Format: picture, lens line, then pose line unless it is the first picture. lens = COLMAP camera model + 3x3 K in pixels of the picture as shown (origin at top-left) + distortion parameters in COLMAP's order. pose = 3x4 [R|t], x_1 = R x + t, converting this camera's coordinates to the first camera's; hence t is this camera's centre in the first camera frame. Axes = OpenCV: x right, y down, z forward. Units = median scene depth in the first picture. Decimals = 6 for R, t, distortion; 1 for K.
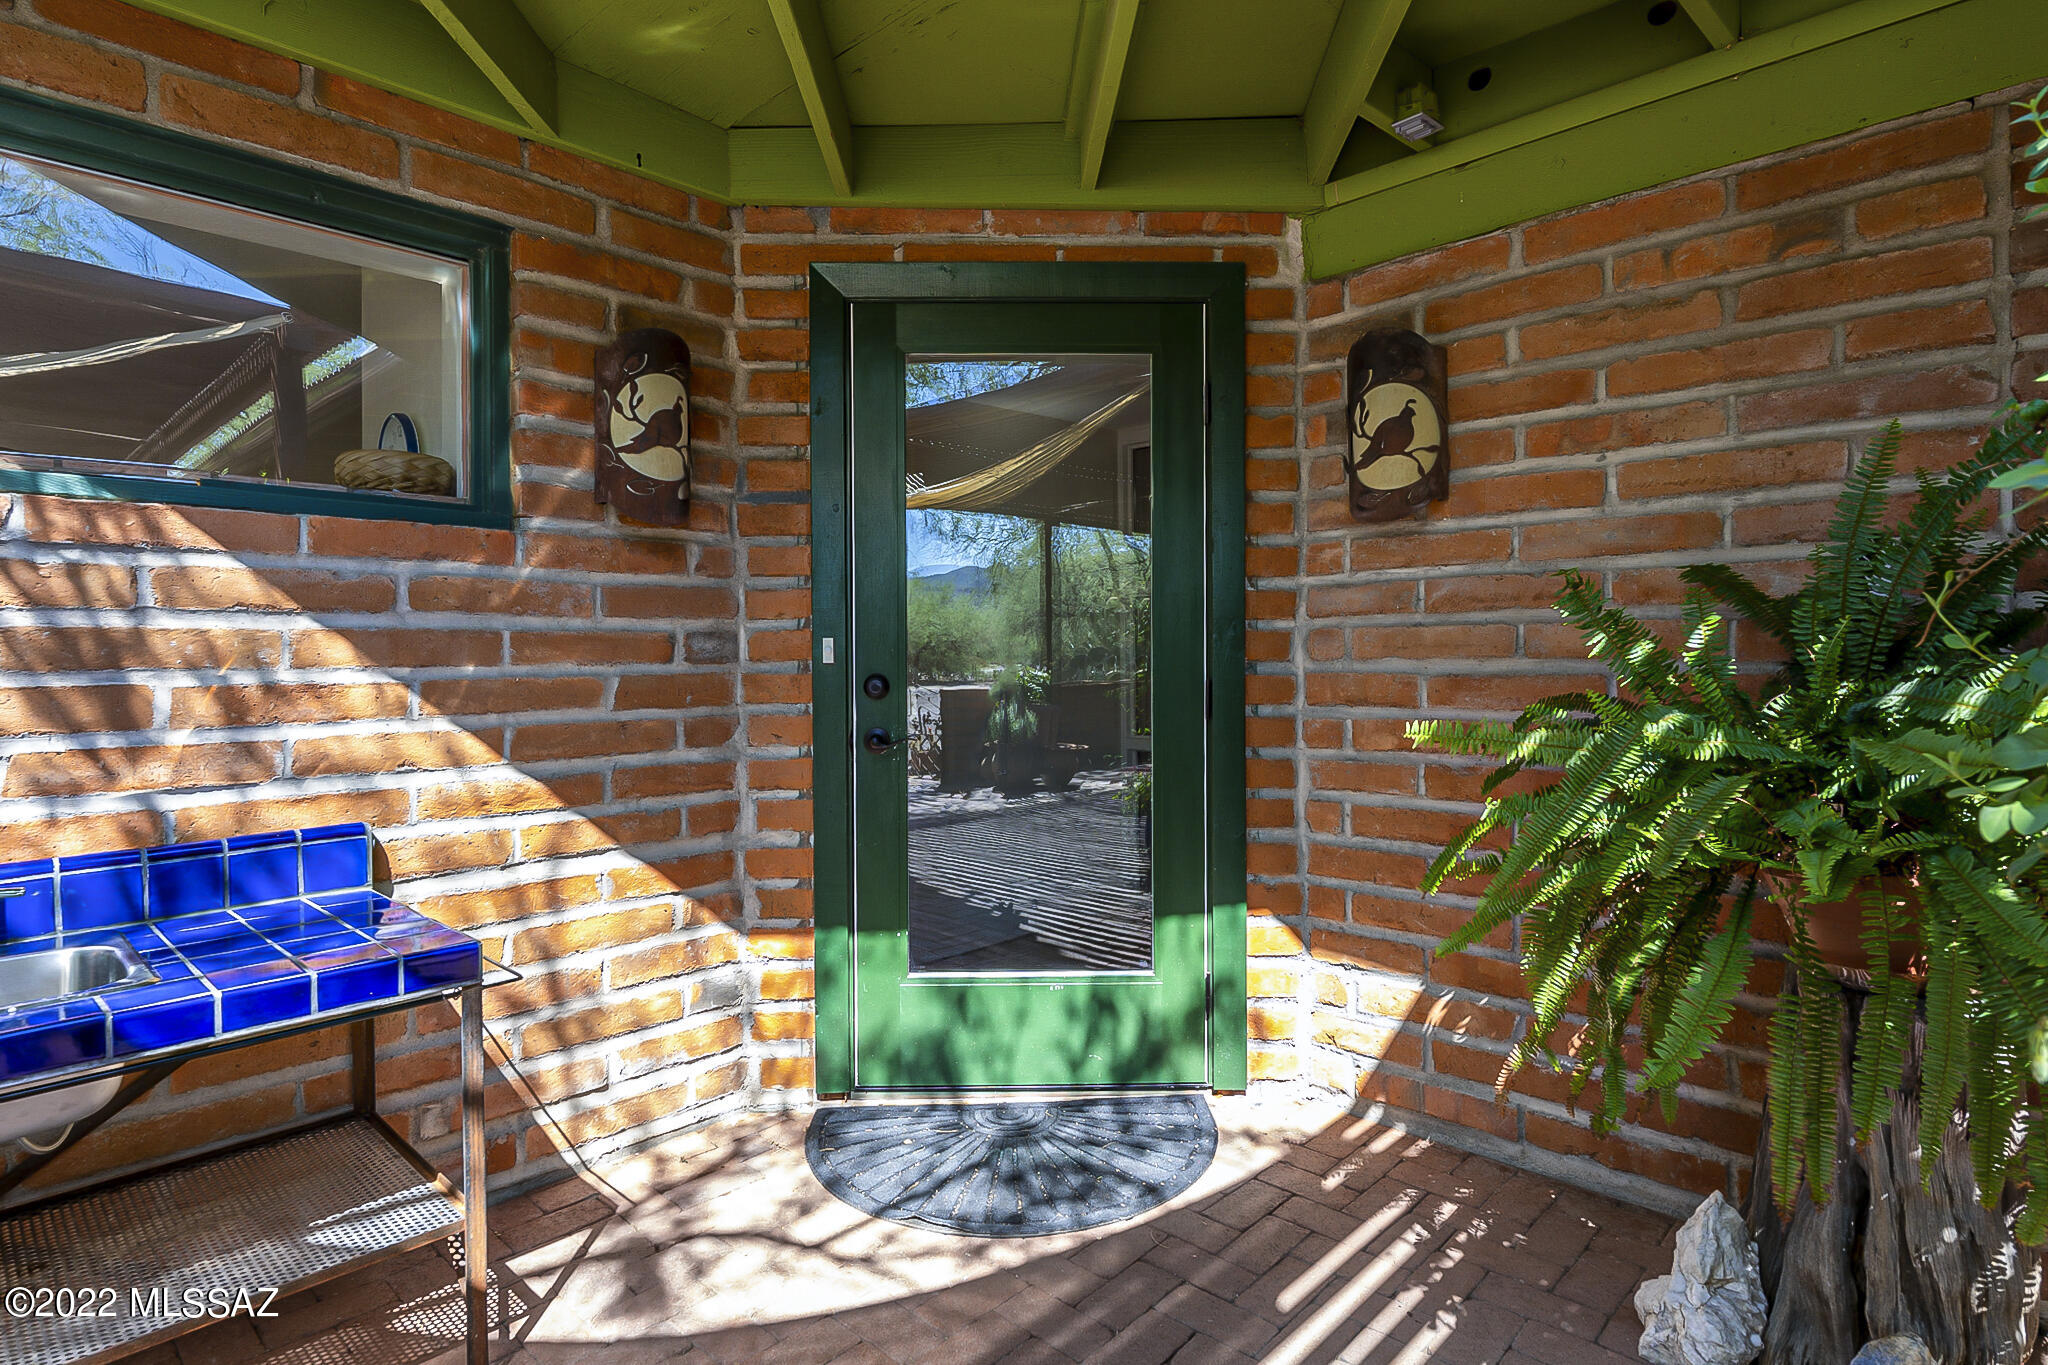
lens RADIAL K [[1067.5, 0, 1045.4], [0, 1067.5, 642.9], [0, 0, 1]] dist [0.020918, 0.000170]
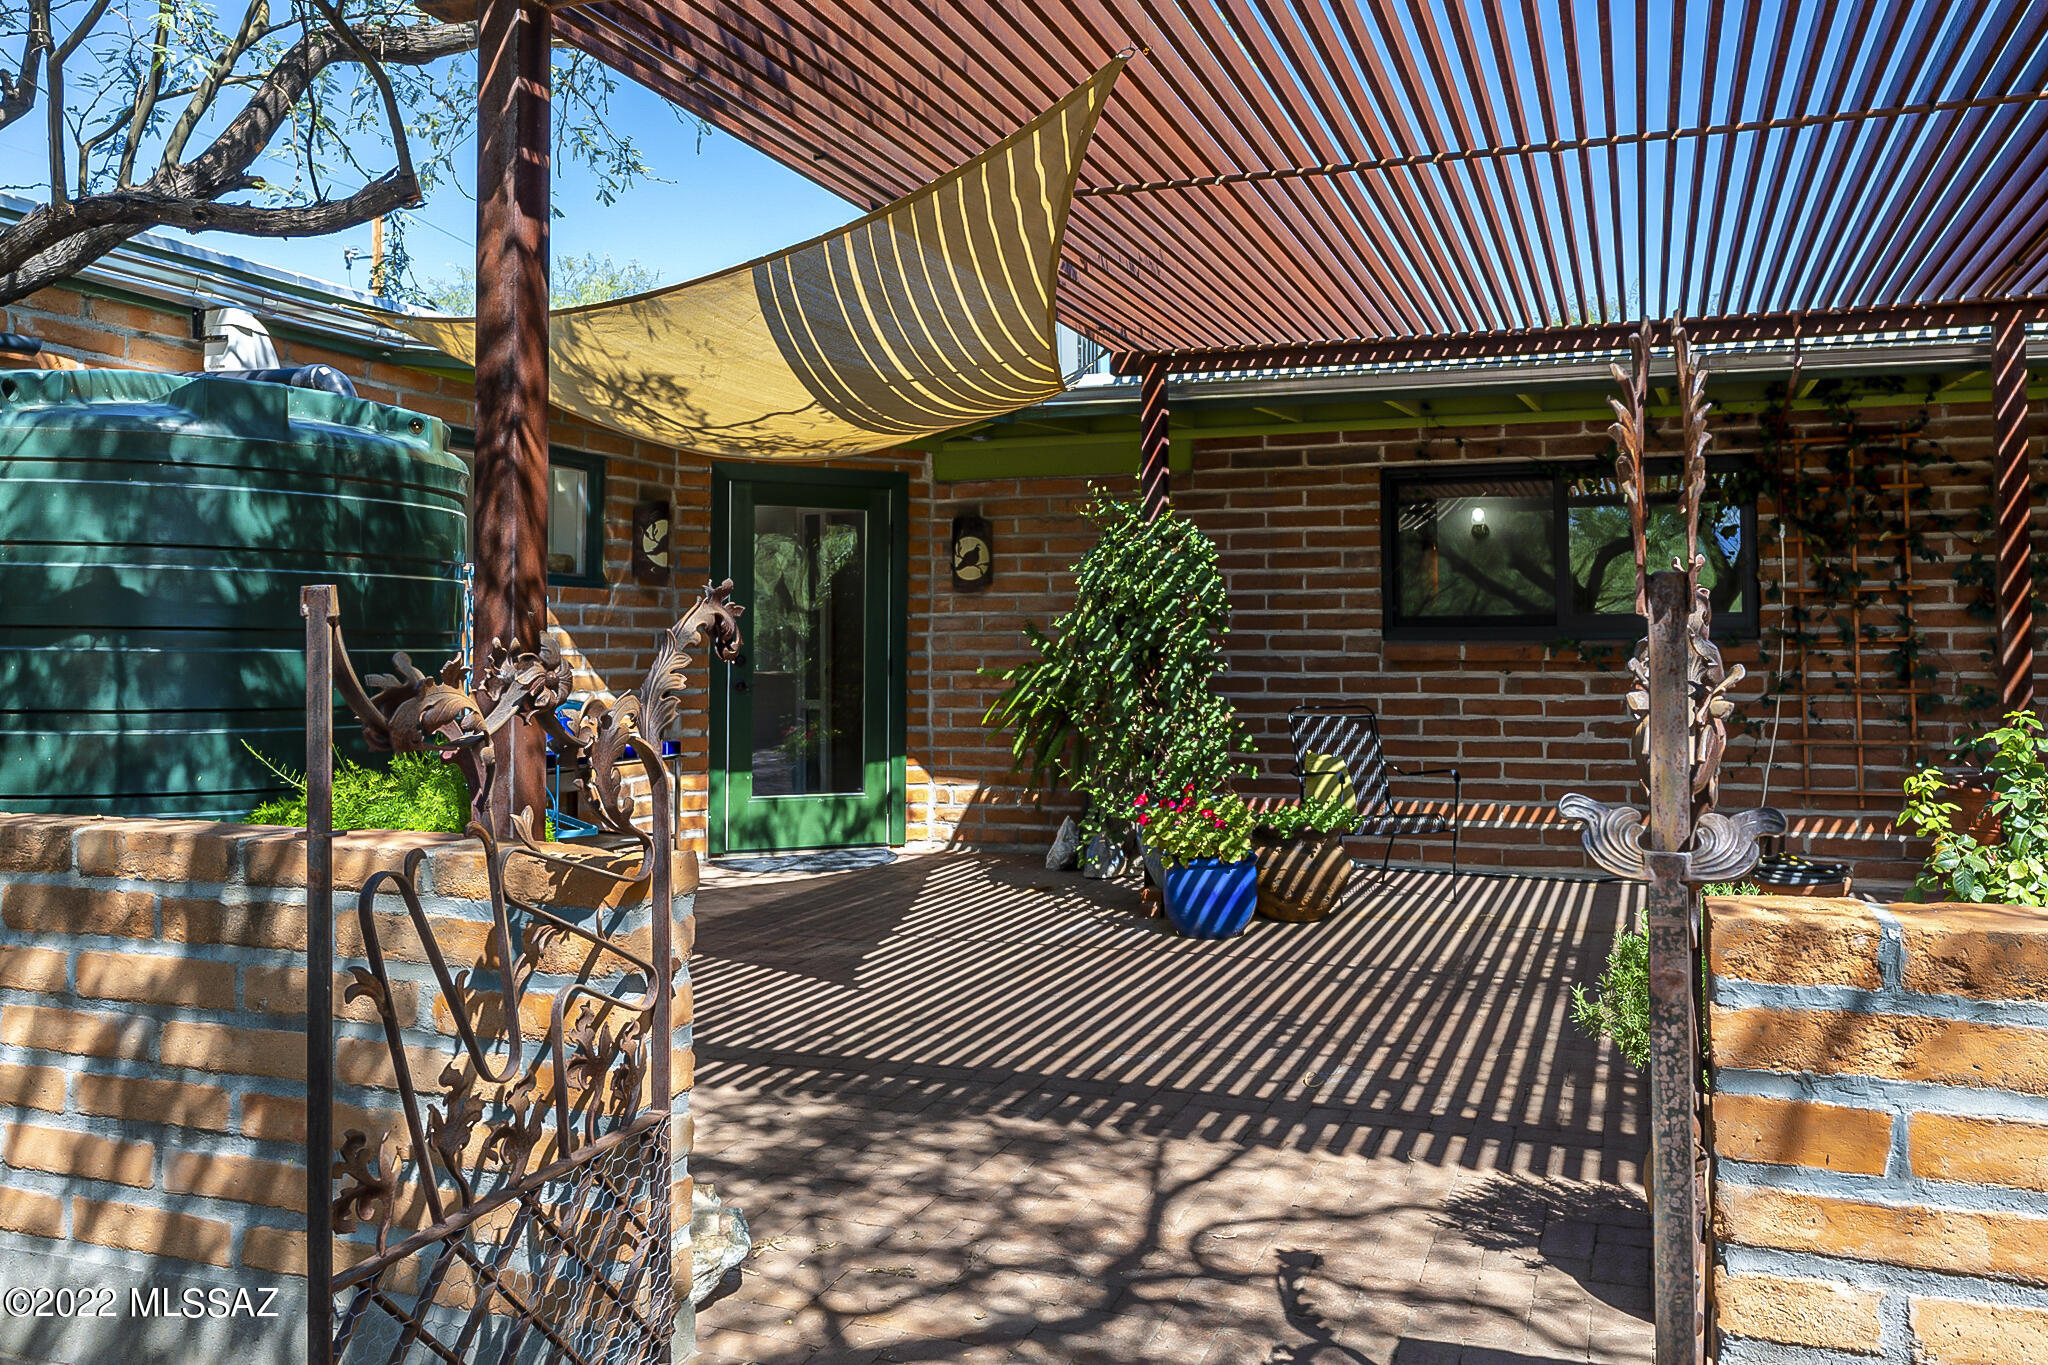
lens RADIAL K [[1544.2, 0, 1025.3], [0, 1544.2, 674.9], [0, 0, 1]] dist [-0.000389, -0.000027]
pose [[0.933495, 0.005732, 0.358544, -0.781863], [-0.012548, 0.999782, 0.016686, 0.011108], [-0.358370, -0.020075, 0.933364, -2.225182]]
